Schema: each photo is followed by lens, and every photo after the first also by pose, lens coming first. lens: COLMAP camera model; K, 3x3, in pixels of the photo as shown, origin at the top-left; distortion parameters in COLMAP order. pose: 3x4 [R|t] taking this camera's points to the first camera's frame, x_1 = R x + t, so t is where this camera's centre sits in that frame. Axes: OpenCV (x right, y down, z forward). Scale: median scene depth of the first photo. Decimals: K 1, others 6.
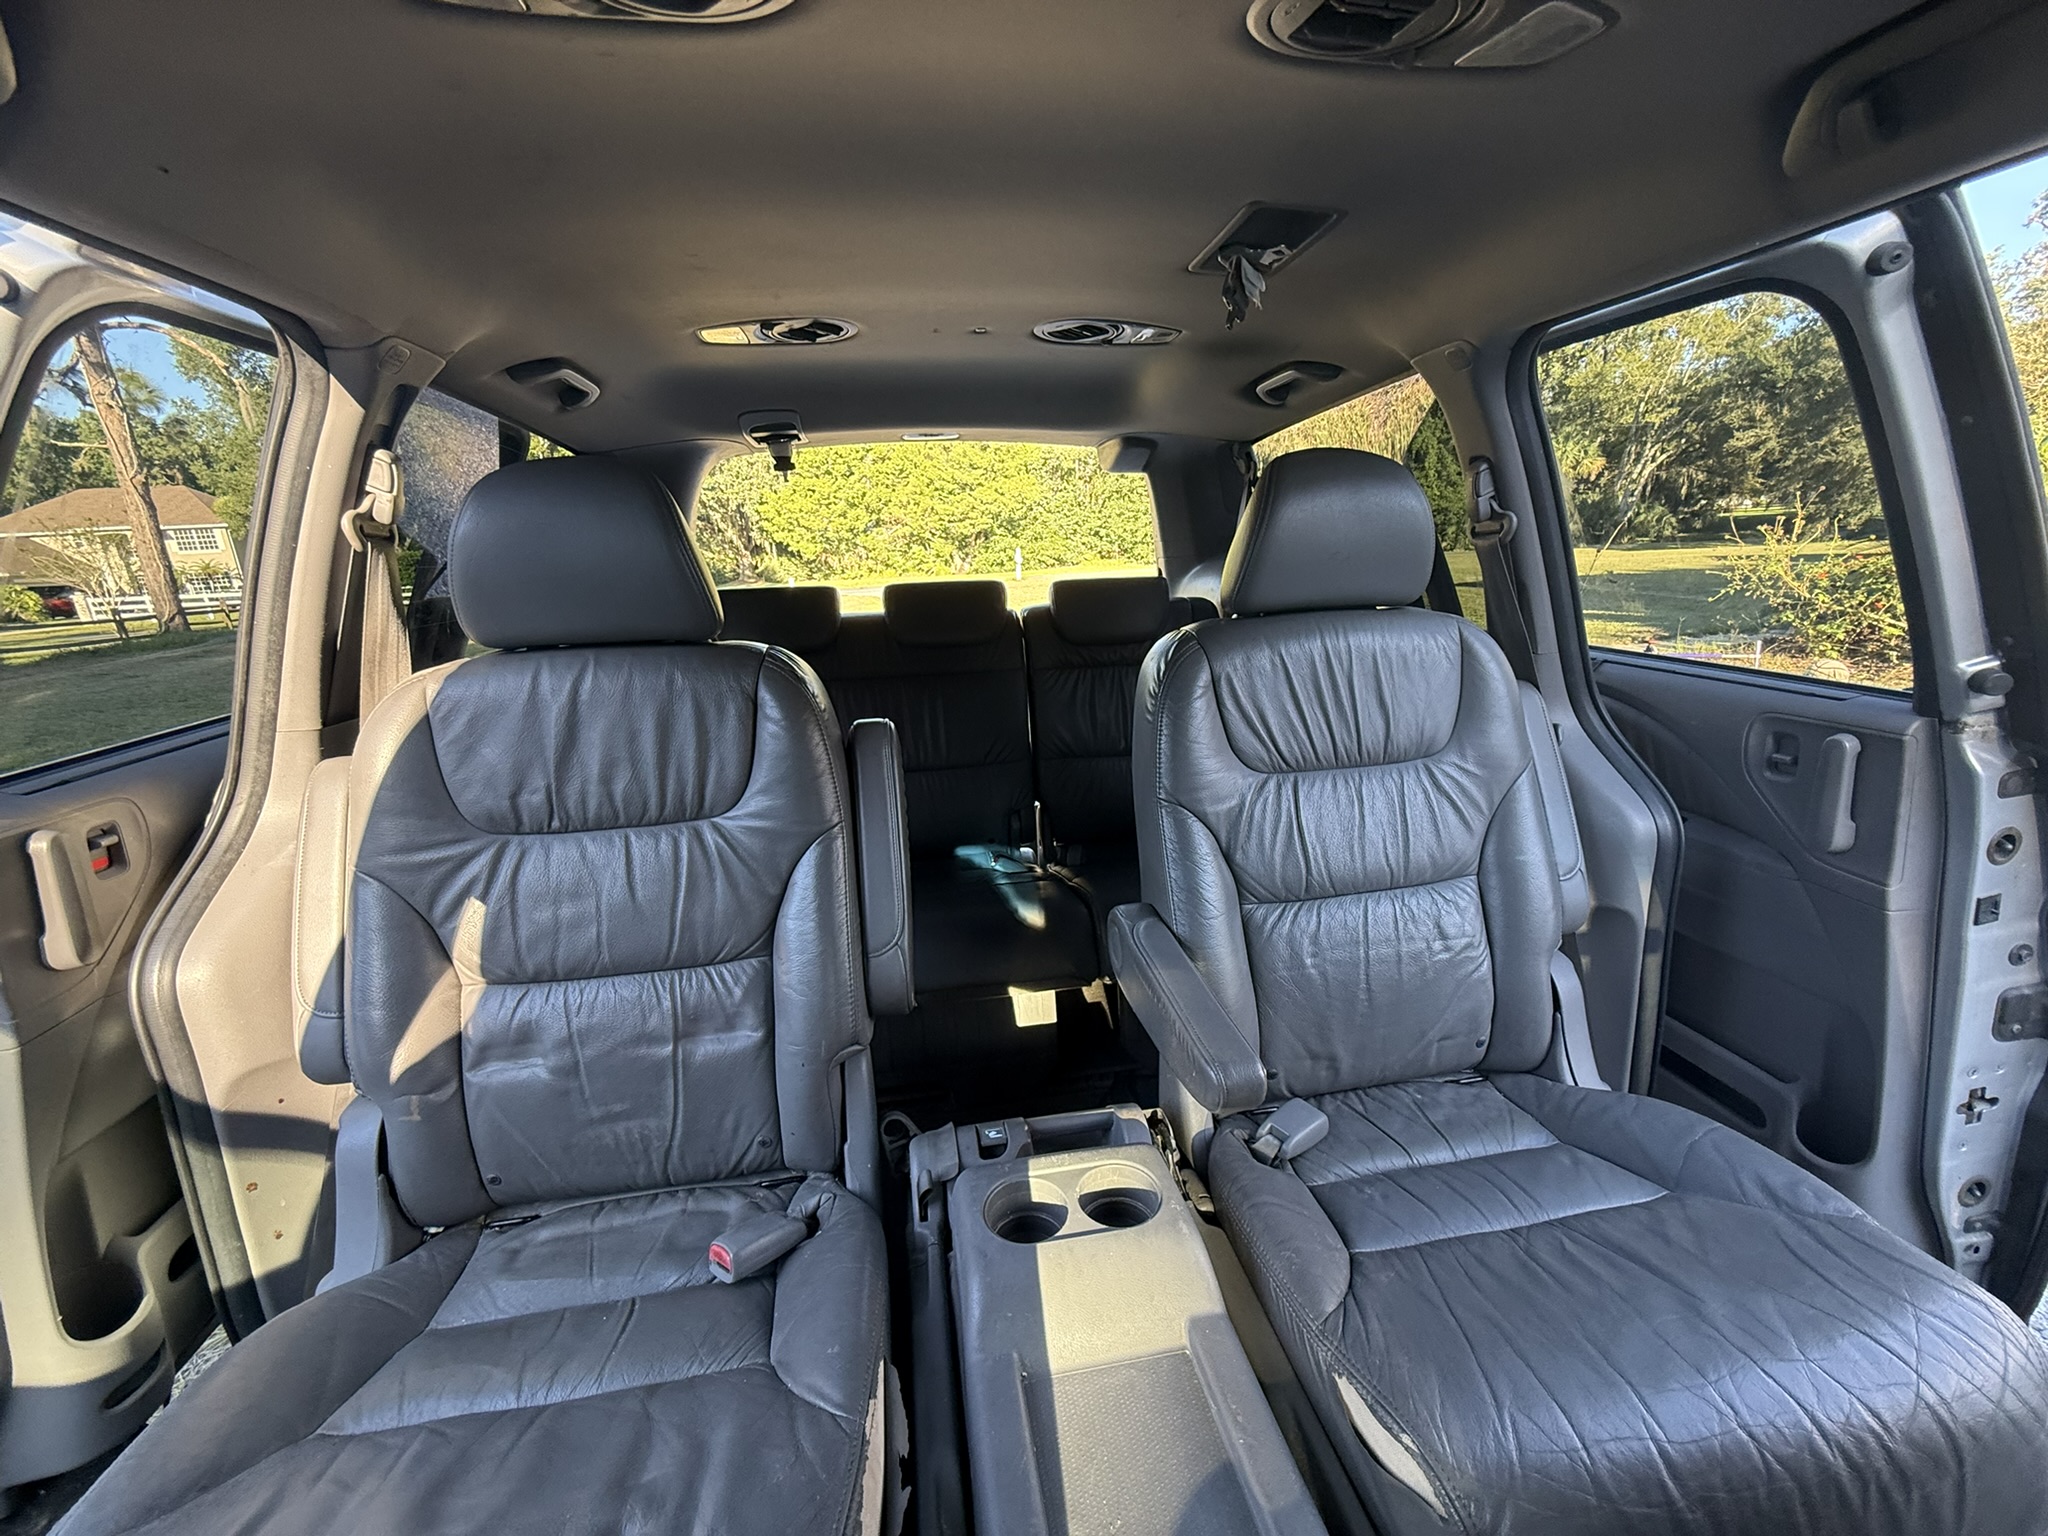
lens RADIAL K [[817.4, 0, 1028.2], [0, 817.4, 776.2], [0, 0, 1]] dist [0.001297, 0.000146]
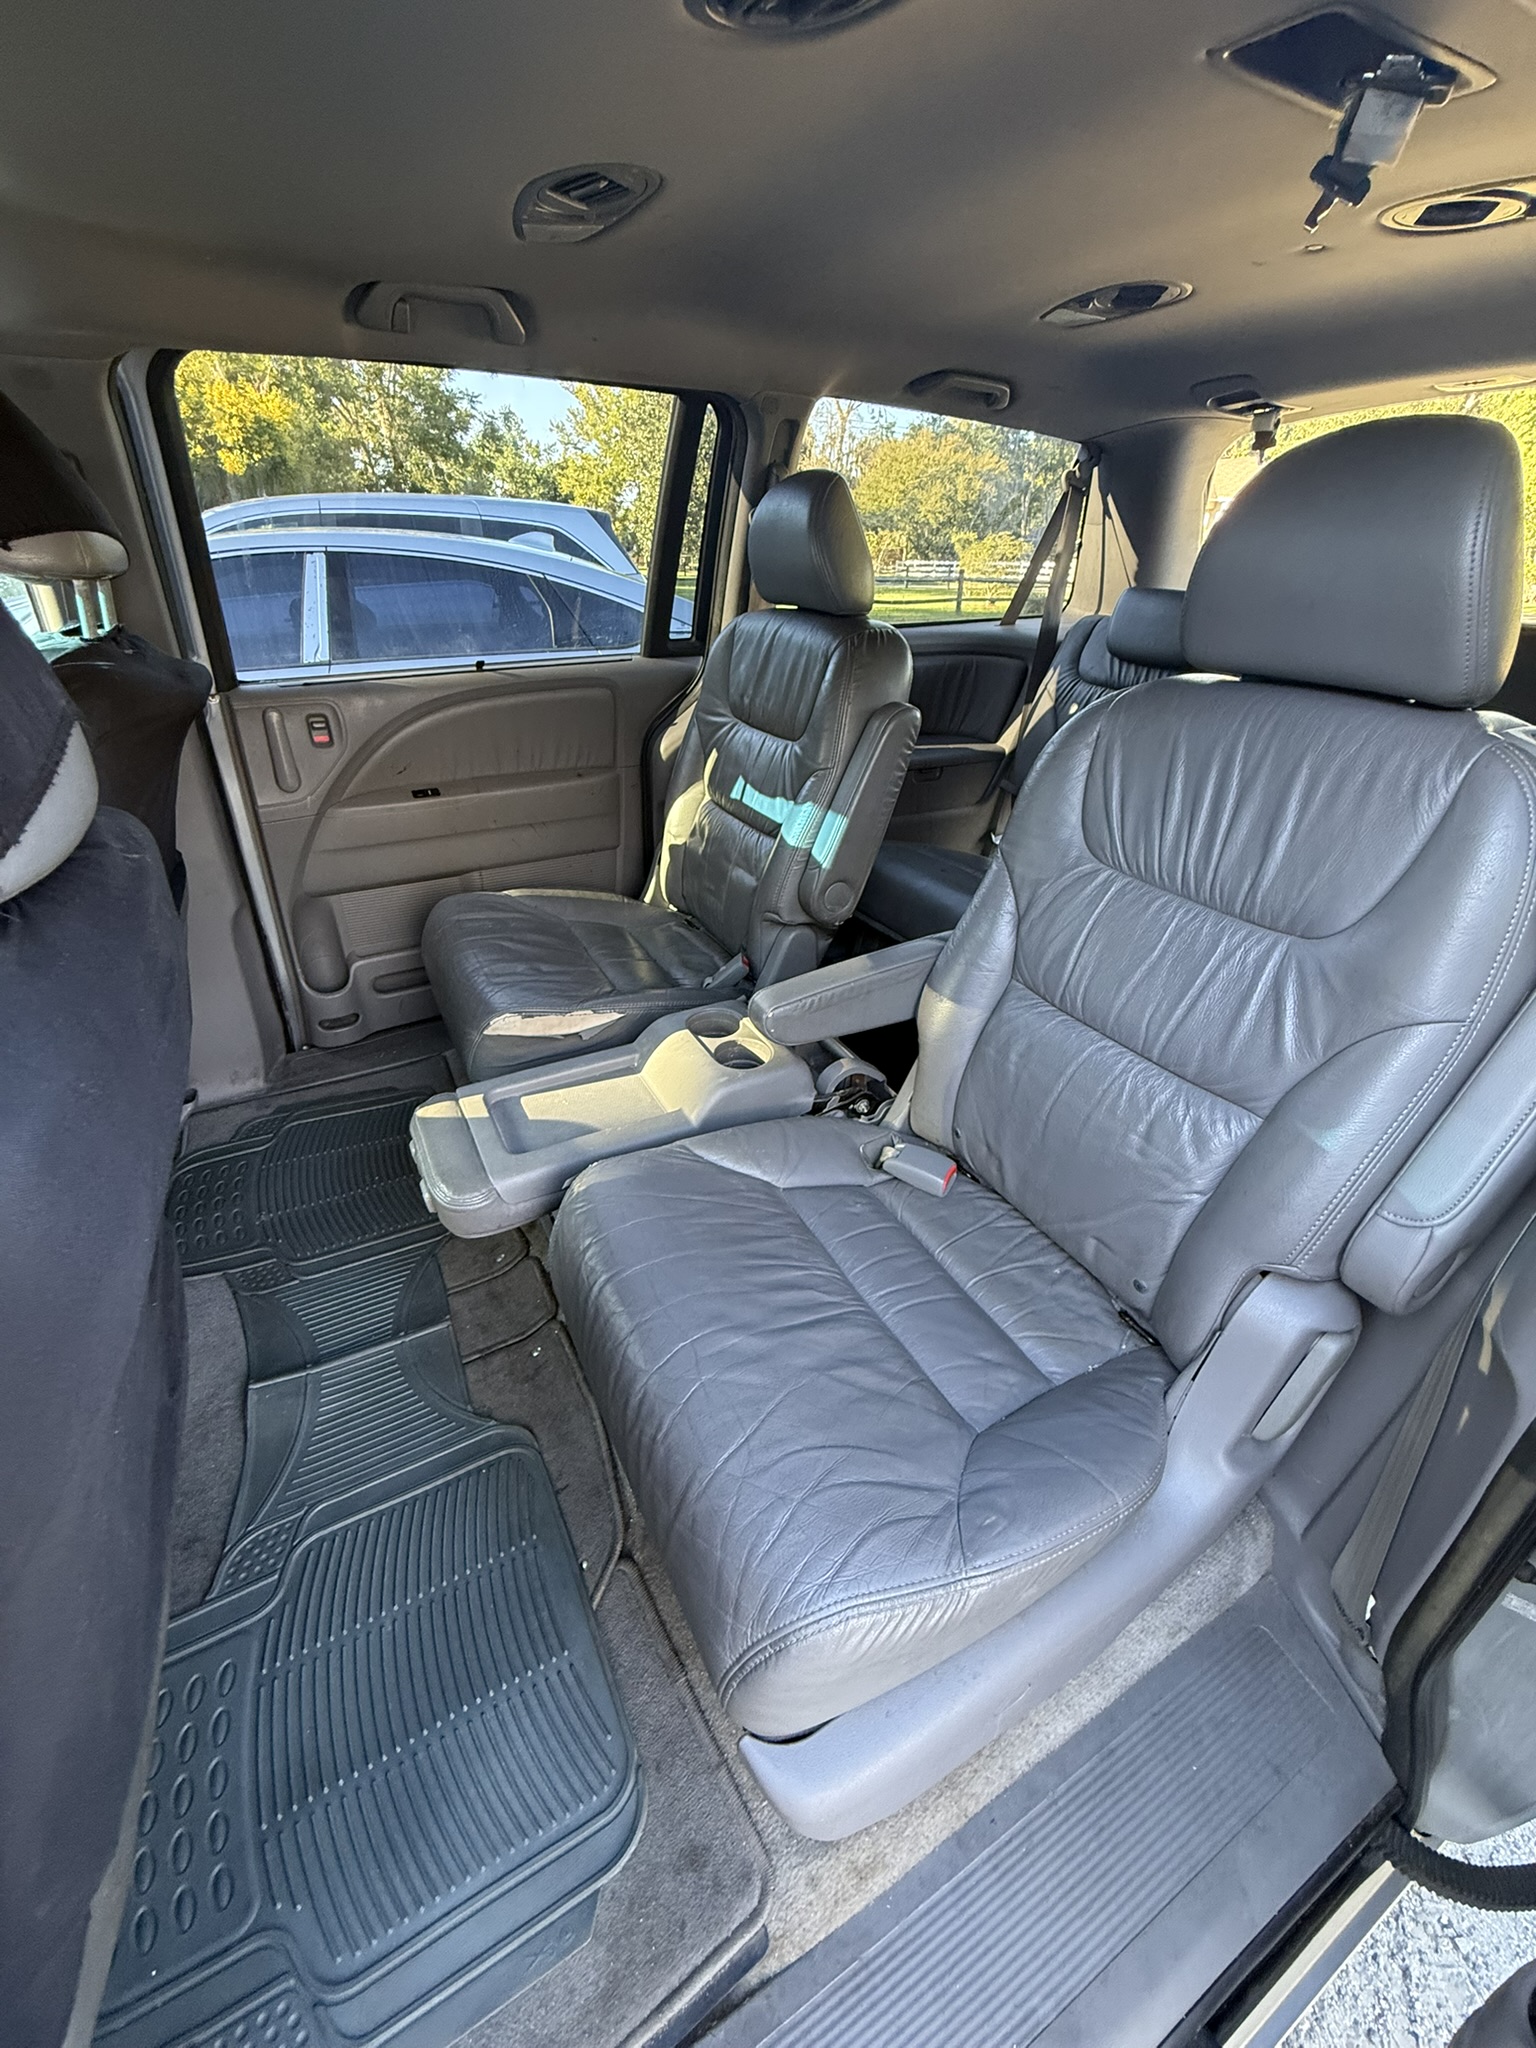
lens RADIAL K [[817.4, 0, 772.1], [0, 817.4, 1016.5], [0, 0, 1]] dist [0.001297, 0.000146]
pose [[0.327494, 0.512586, -0.793728, 1.084167], [-0.285884, 0.854435, 0.433834, -0.161562], [0.900566, 0.084836, 0.426362, 0.371738]]
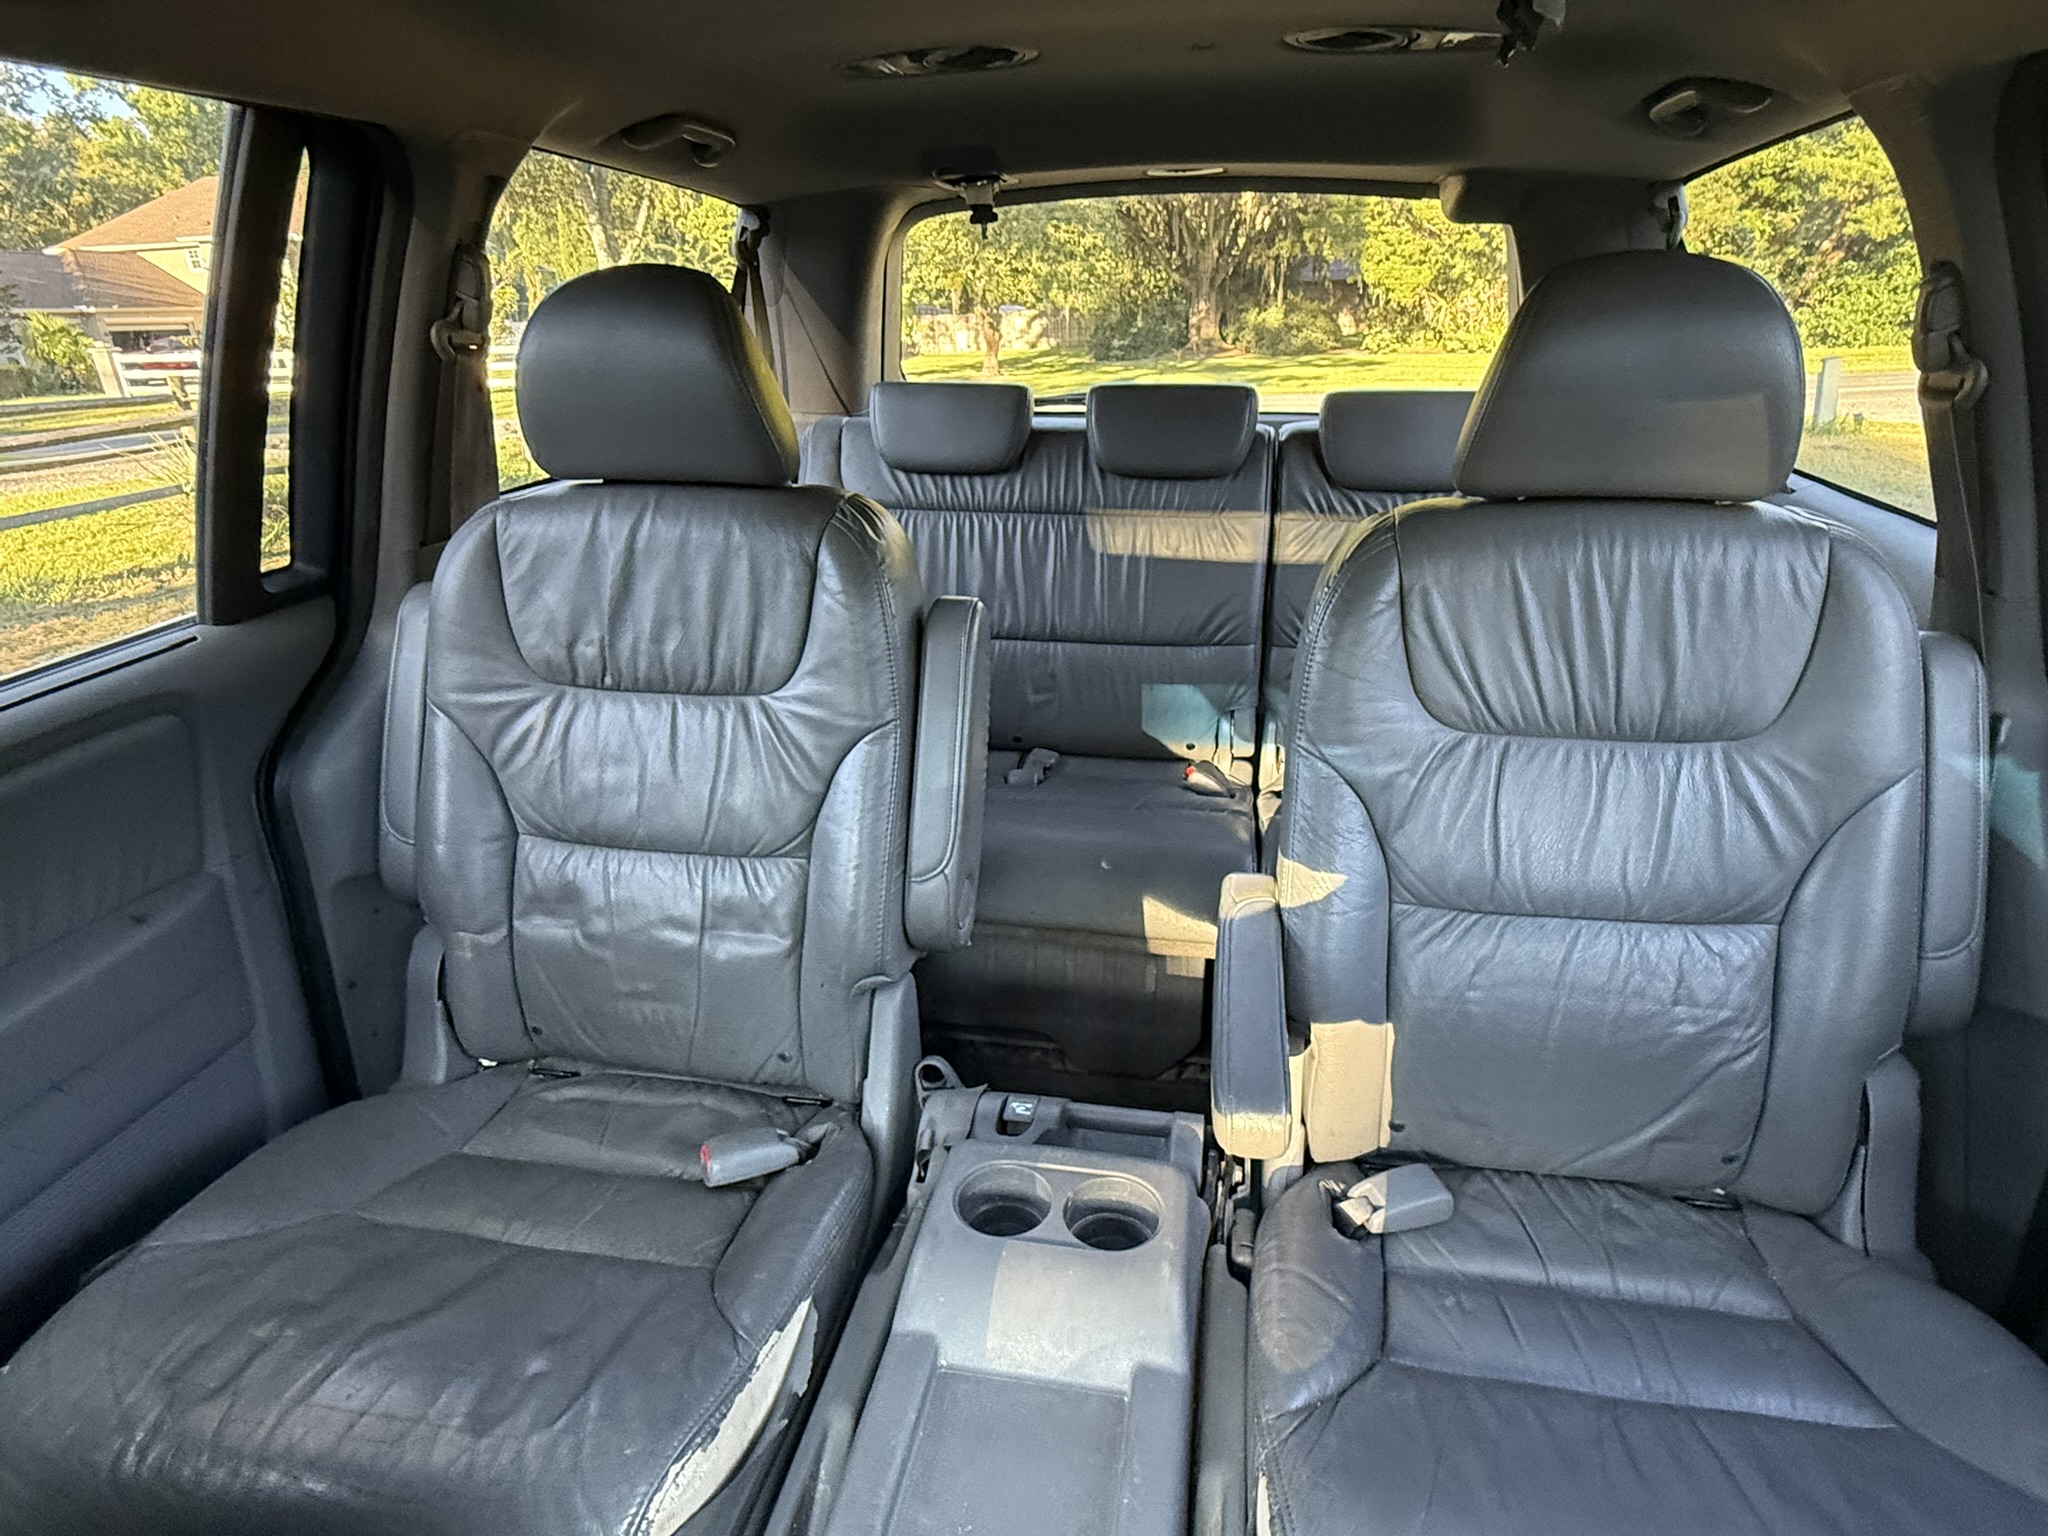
lens RADIAL K [[1137.1, 0, 1022.9], [0, 1137.1, 770.6], [0, 0, 1]] dist [0.002091, 0.000395]
pose [[0.940535, 0.153287, -0.303145, 0.267330], [-0.108771, 0.981312, 0.158734, -0.096274], [0.321811, -0.116321, 0.939631, -0.069163]]
